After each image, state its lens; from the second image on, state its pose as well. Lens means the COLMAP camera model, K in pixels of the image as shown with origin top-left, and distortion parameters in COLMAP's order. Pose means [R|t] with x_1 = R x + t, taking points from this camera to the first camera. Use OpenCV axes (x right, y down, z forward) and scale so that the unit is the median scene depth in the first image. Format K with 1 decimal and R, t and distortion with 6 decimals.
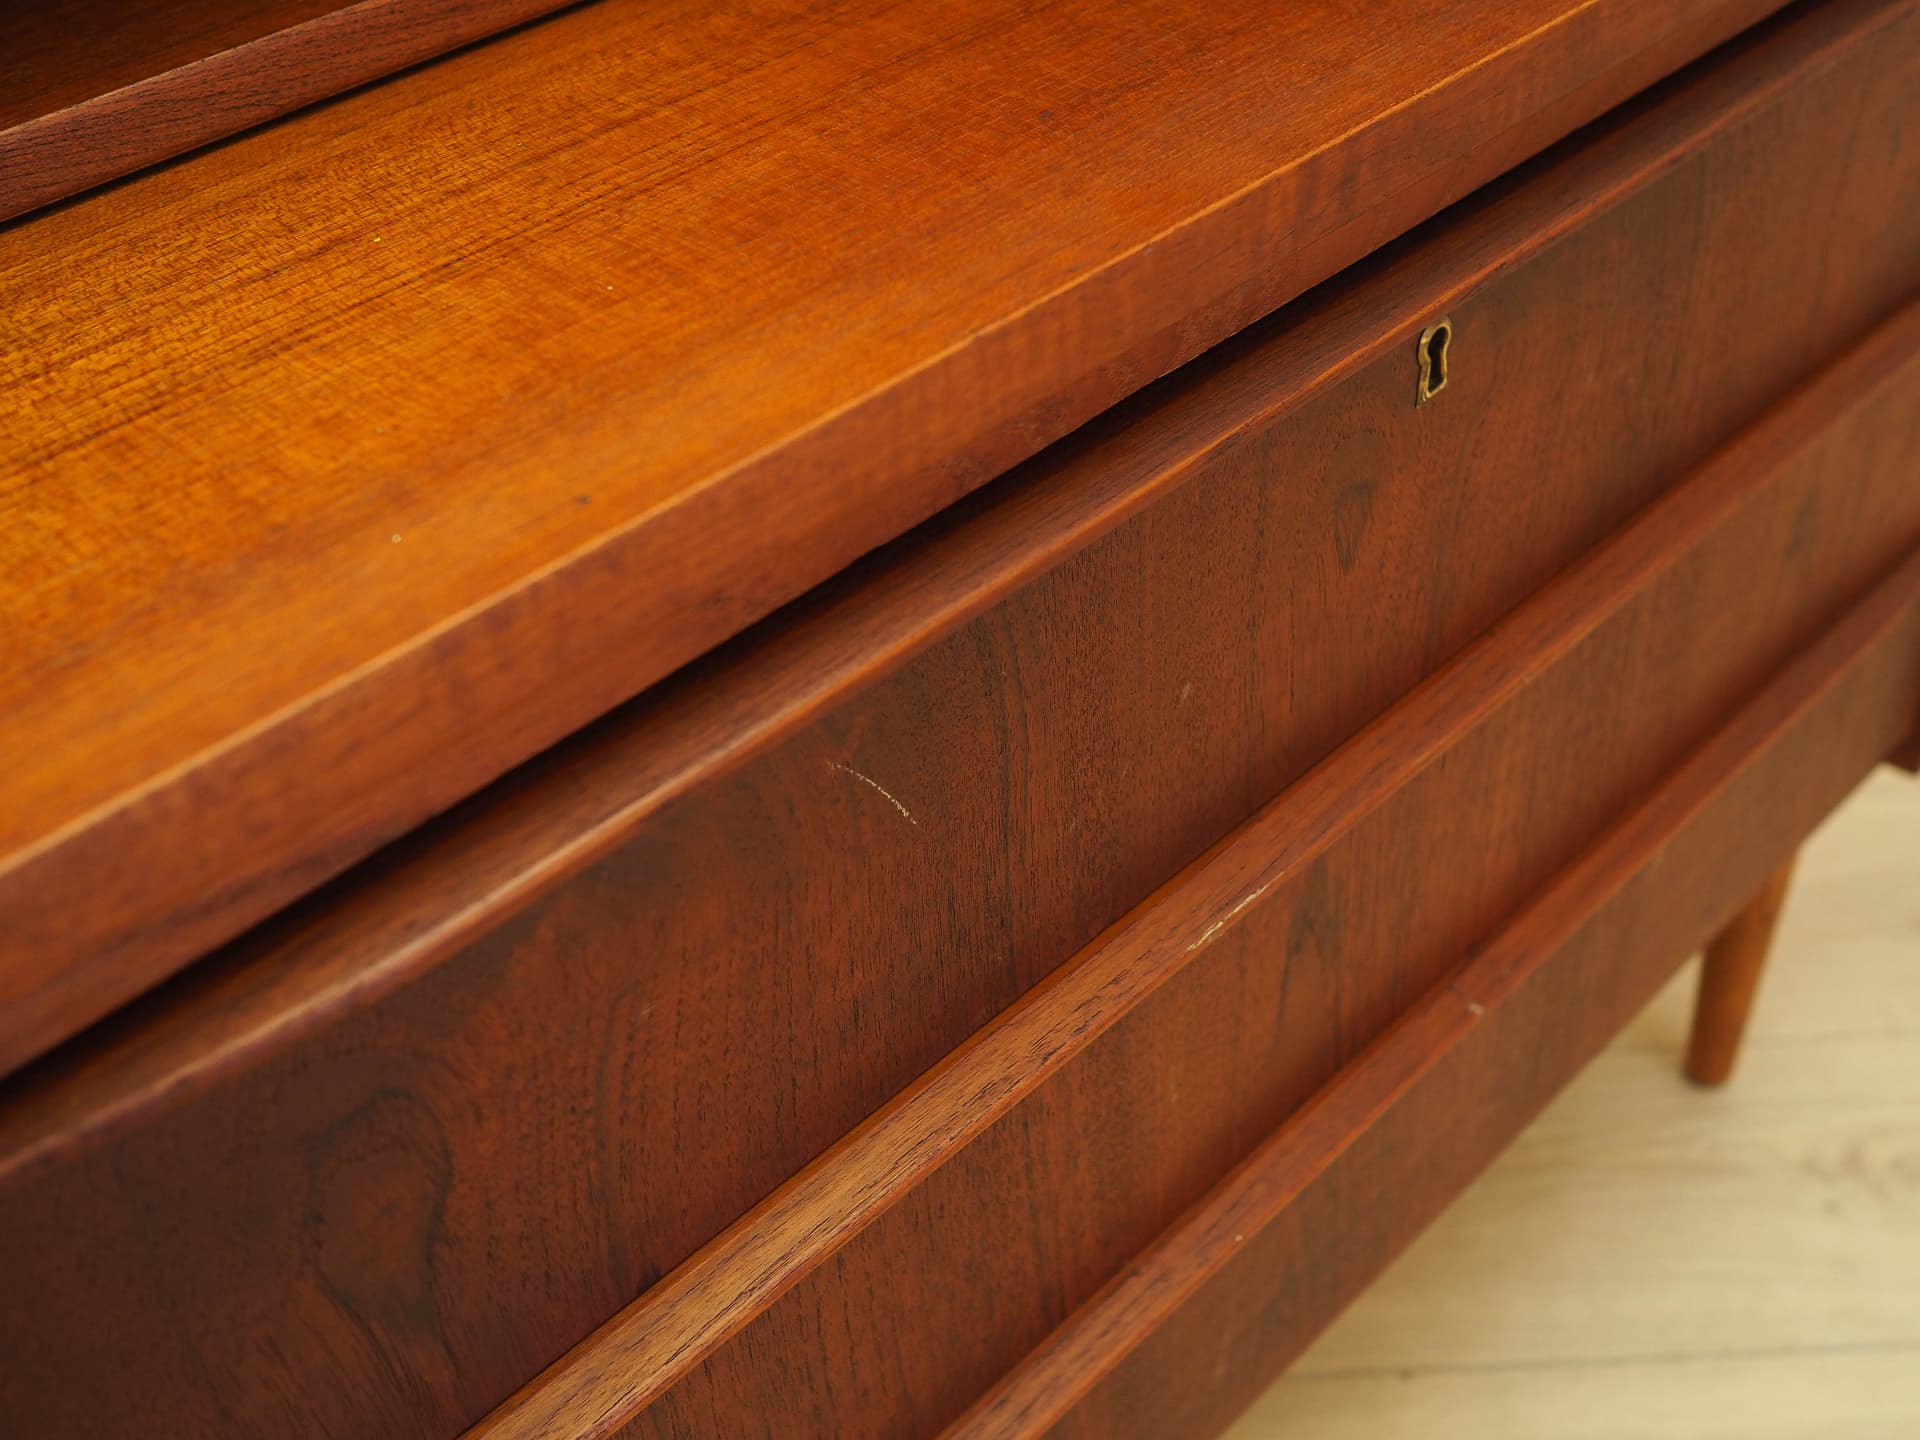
lens RADIAL K [[2067.7, 0, 1058.4], [0, 2067.7, 770.1], [0, 0, 1]] dist [-0.033509, -0.008362]
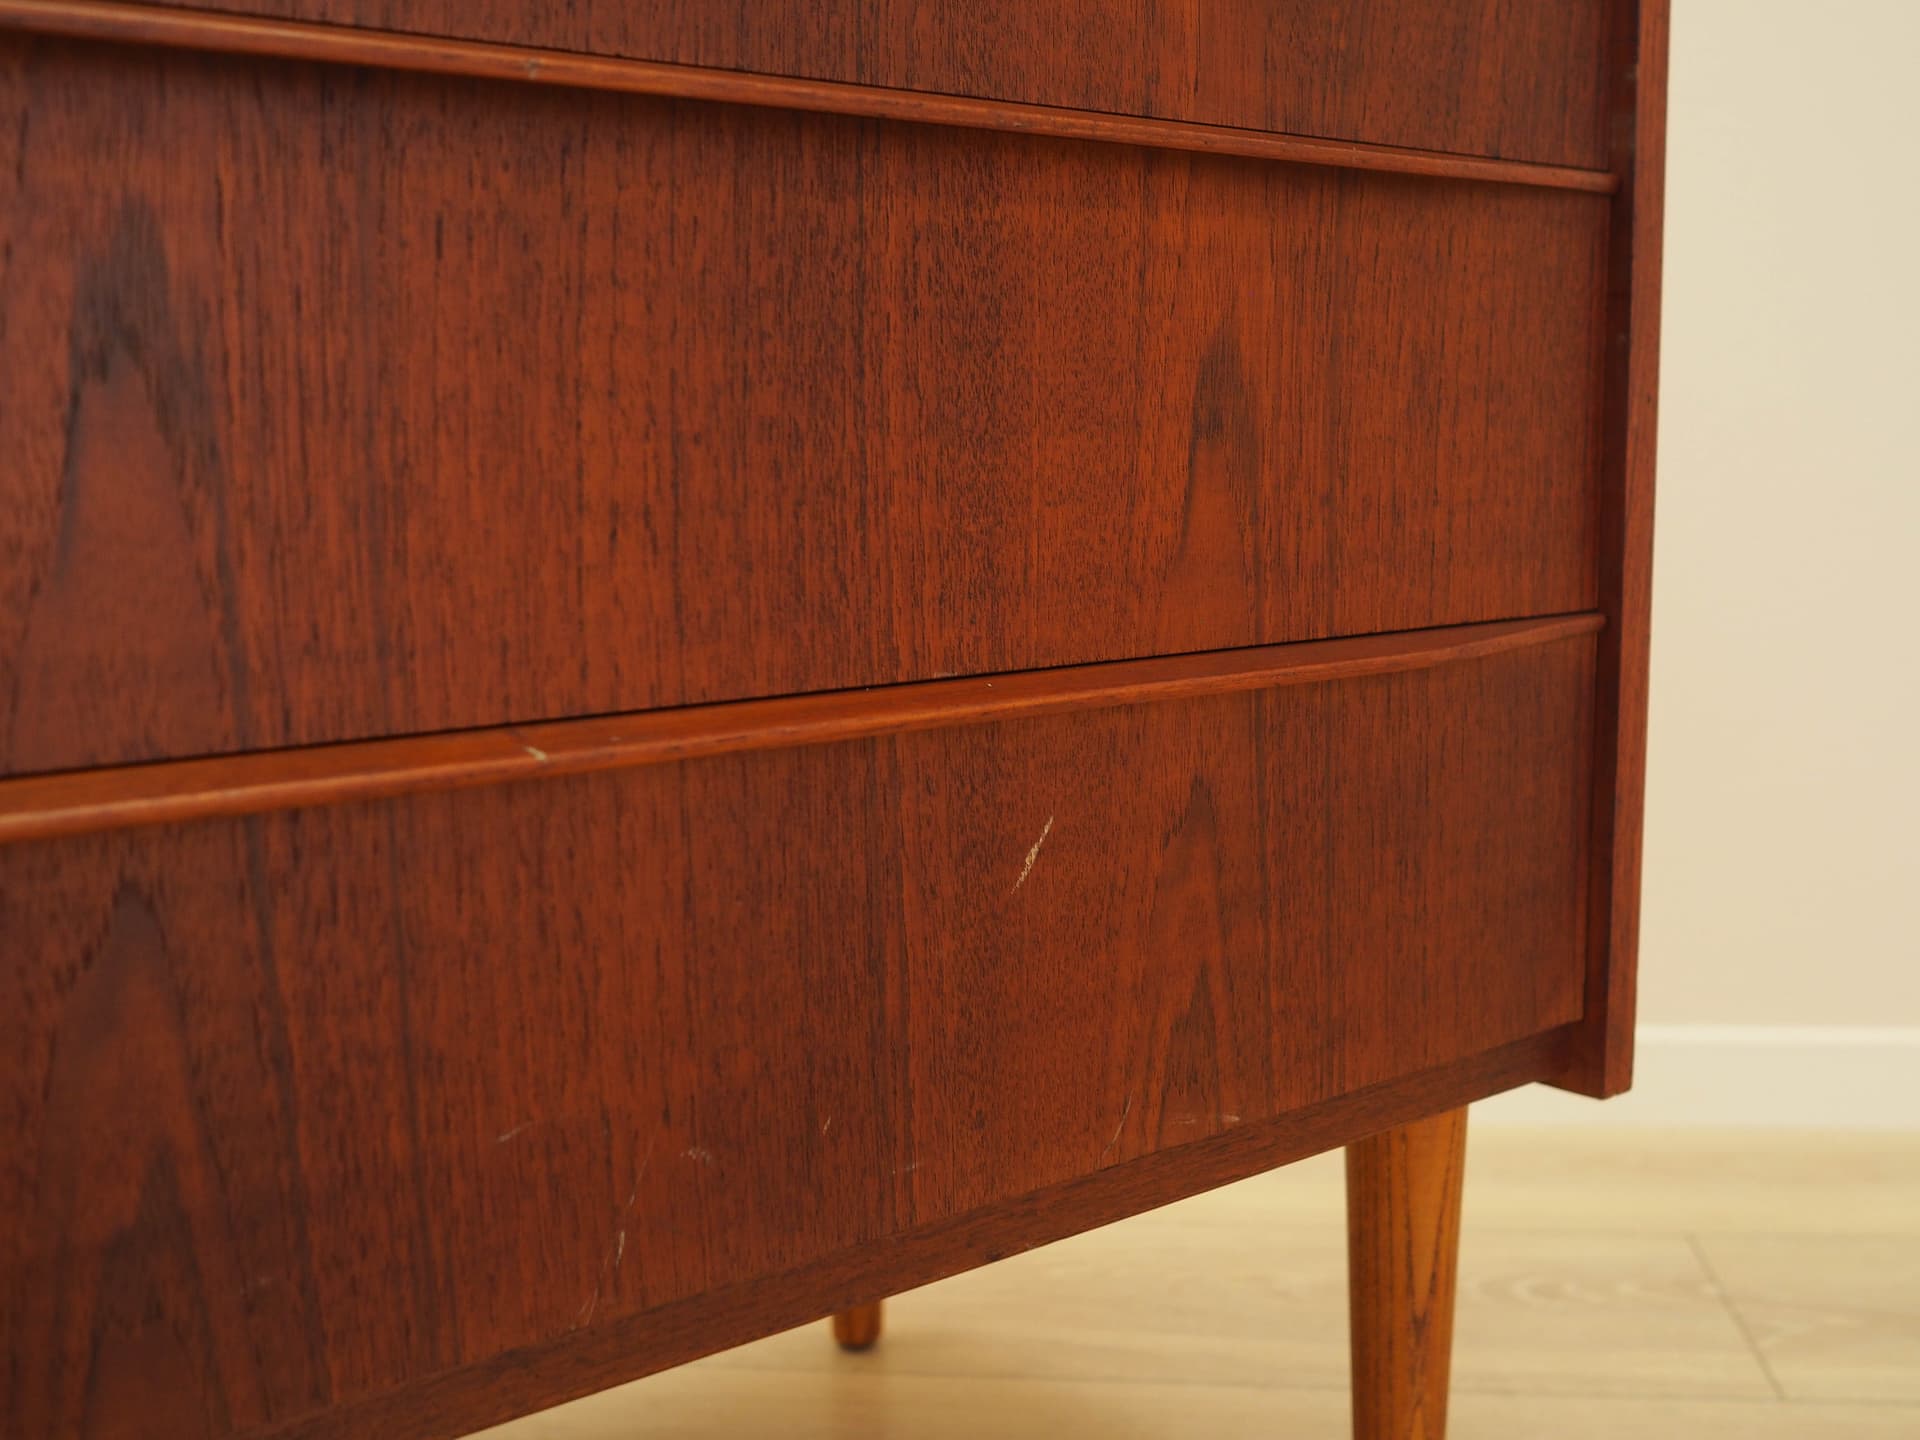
lens RADIAL K [[1962.5, 0, 960.0], [0, 1962.5, 720.0], [0, 0, 1]] dist [-0.026653, 0.018313]
pose [[0.987640, 0.064199, -0.142990, 0.500847], [-0.131152, 0.838042, -0.529609, 0.491161], [0.085831, 0.541816, 0.836103, 0.608576]]
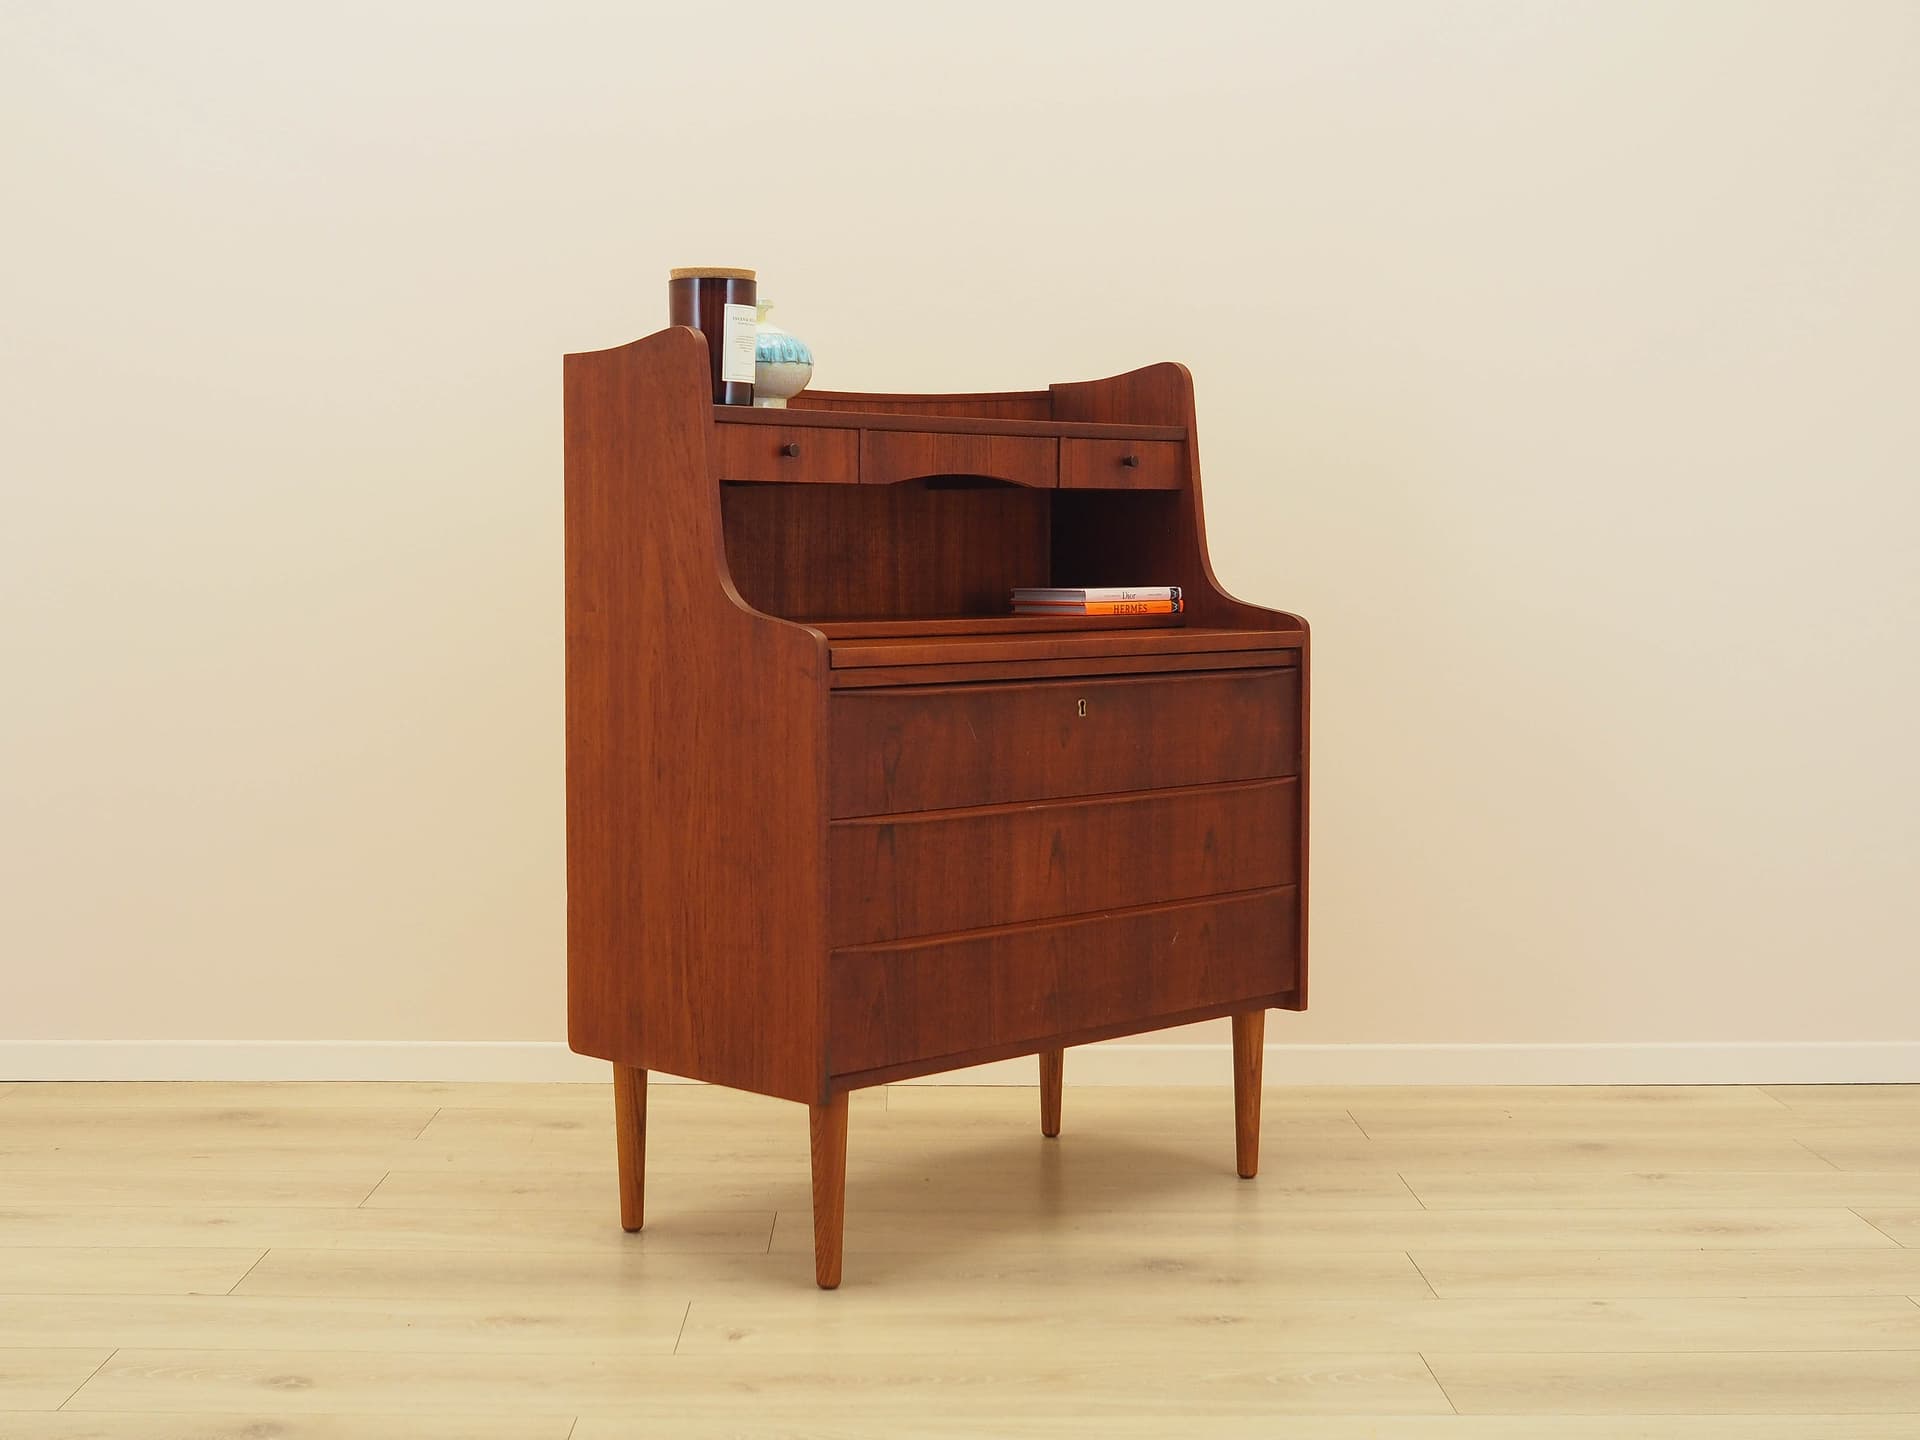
lens RADIAL K [[2712.7, 0, 929.6], [0, 2712.7, 717.0], [0, 0, 1]] dist [0.004701, 0.011027]
pose [[0.998022, 0.061518, -0.012943, -0.079982], [-0.056749, 0.793052, -0.606505, 3.305359], [-0.027047, 0.606040, 0.794974, -3.599557]]
